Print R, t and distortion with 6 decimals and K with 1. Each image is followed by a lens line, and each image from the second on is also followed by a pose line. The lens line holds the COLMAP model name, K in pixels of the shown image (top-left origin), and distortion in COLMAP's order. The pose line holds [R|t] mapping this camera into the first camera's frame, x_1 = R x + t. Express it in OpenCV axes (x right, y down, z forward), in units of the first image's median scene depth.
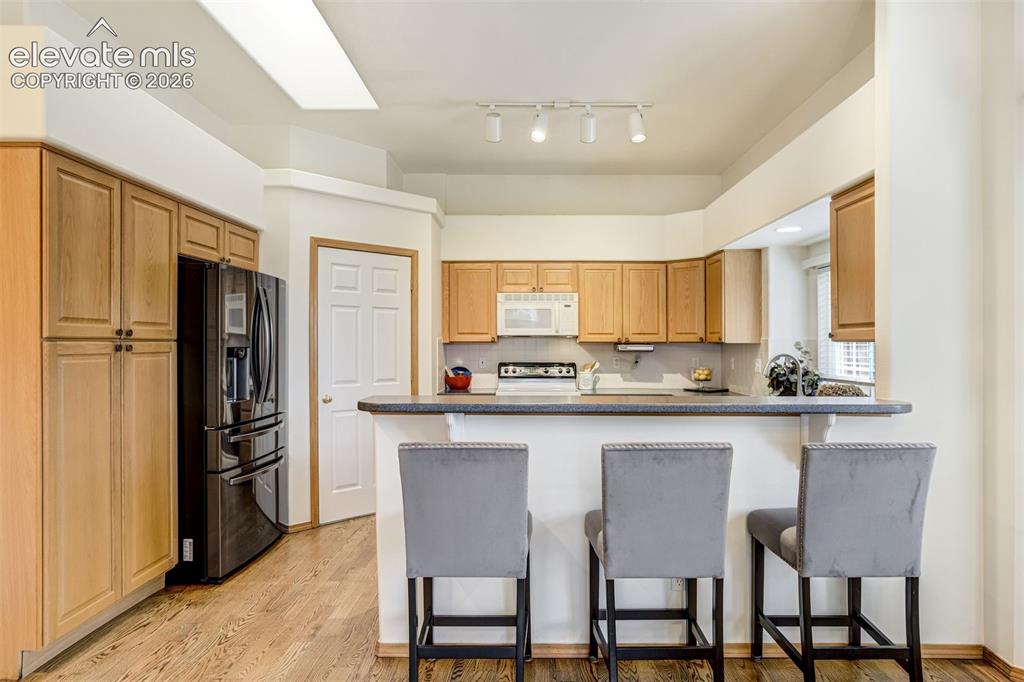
lens RADIAL K [[579.6, 0, 498.5], [0, 579.6, 343.1], [0, 0, 1]] dist [-0.057904, 0.000875]
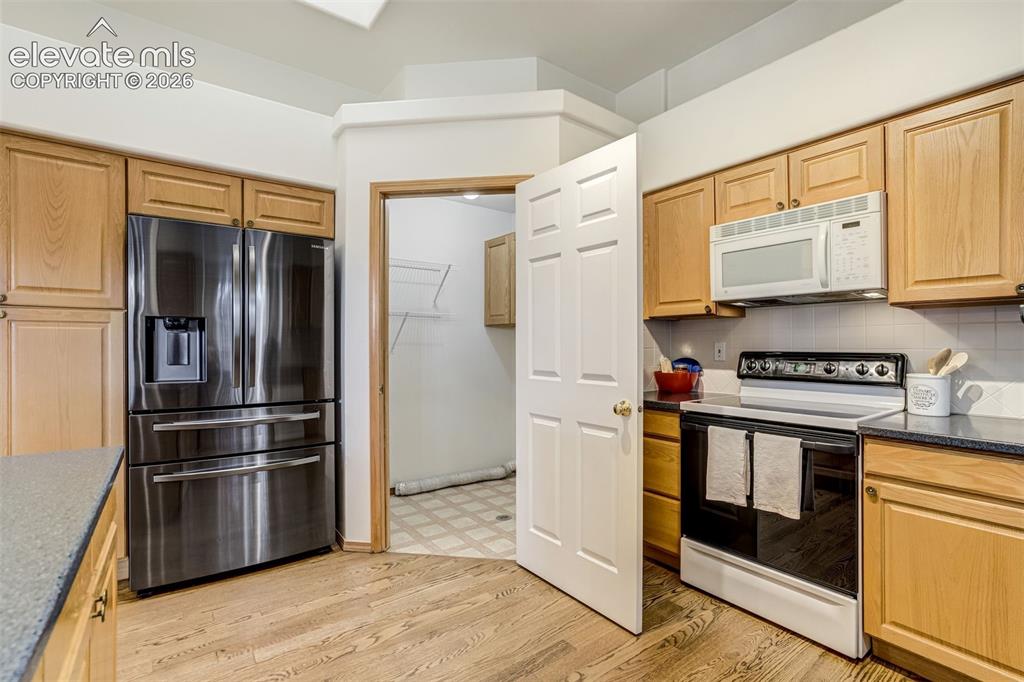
lens RADIAL K [[469.8, 0, 531.1], [0, 469.8, 345.2], [0, 0, 1]] dist [-0.009806, 0.000418]
pose [[0.645869, 0.000154, -0.763448, 0.265894], [0.001037, 0.999999, 0.001078, 0.032412], [0.763448, -0.001488, 0.645868, 0.650767]]
